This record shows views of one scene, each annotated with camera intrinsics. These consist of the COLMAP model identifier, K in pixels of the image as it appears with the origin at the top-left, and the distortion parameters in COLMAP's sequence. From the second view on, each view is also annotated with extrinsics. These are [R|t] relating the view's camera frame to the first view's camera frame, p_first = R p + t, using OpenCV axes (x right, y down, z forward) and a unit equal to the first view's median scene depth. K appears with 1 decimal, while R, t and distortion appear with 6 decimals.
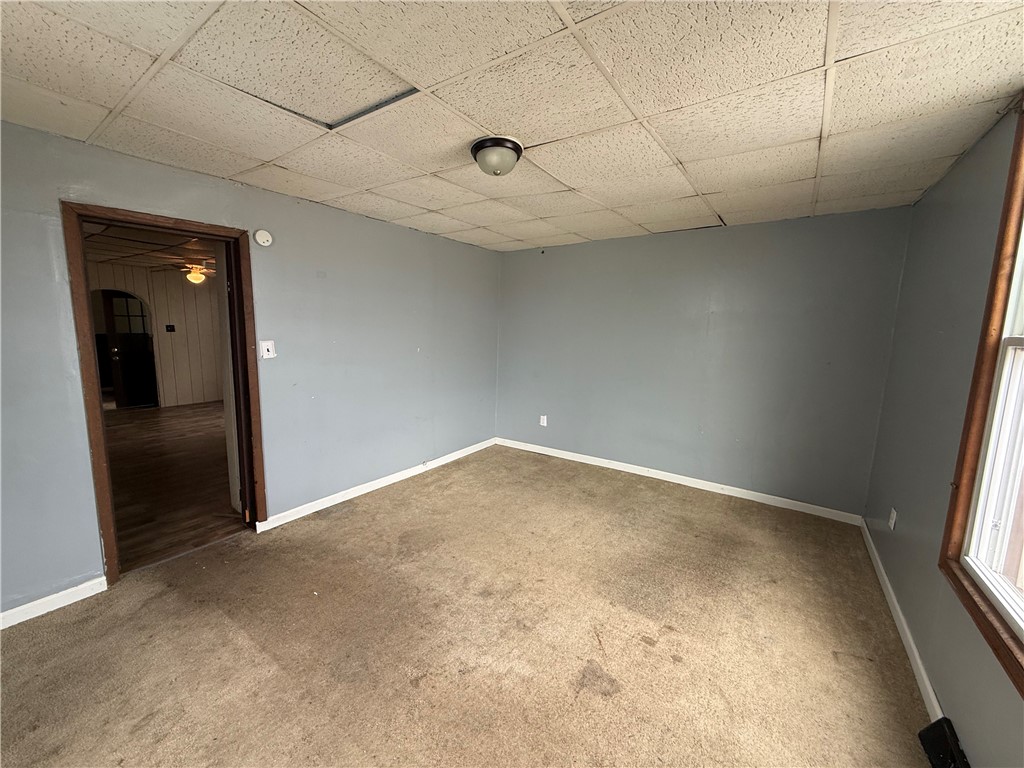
lens RADIAL K [[407.0, 0, 509.9], [0, 407.0, 383.4], [0, 0, 1]] dist [-0.000058, -0.000110]
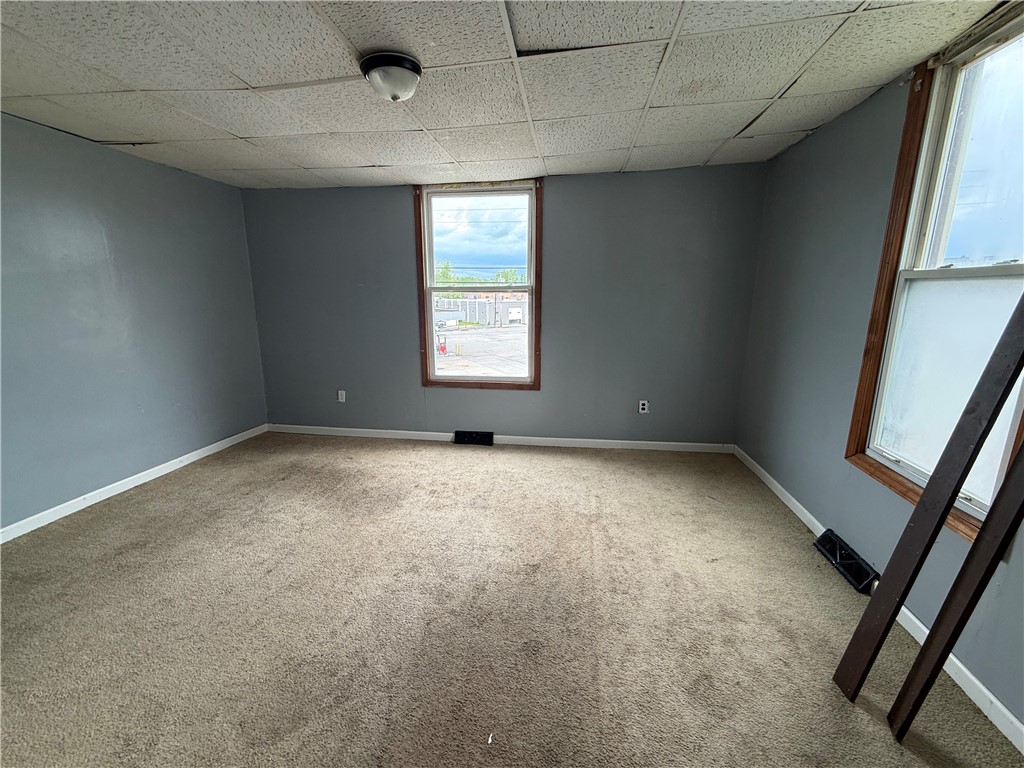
lens RADIAL K [[407.0, 0, 508.7], [0, 407.0, 381.6], [0, 0, 1]] dist [-0.000058, -0.000110]
pose [[-0.436399, -0.208323, 0.875304, -0.655071], [0.111798, 0.952733, 0.282489, -0.098699], [-0.892781, 0.221135, -0.392482, 0.803151]]
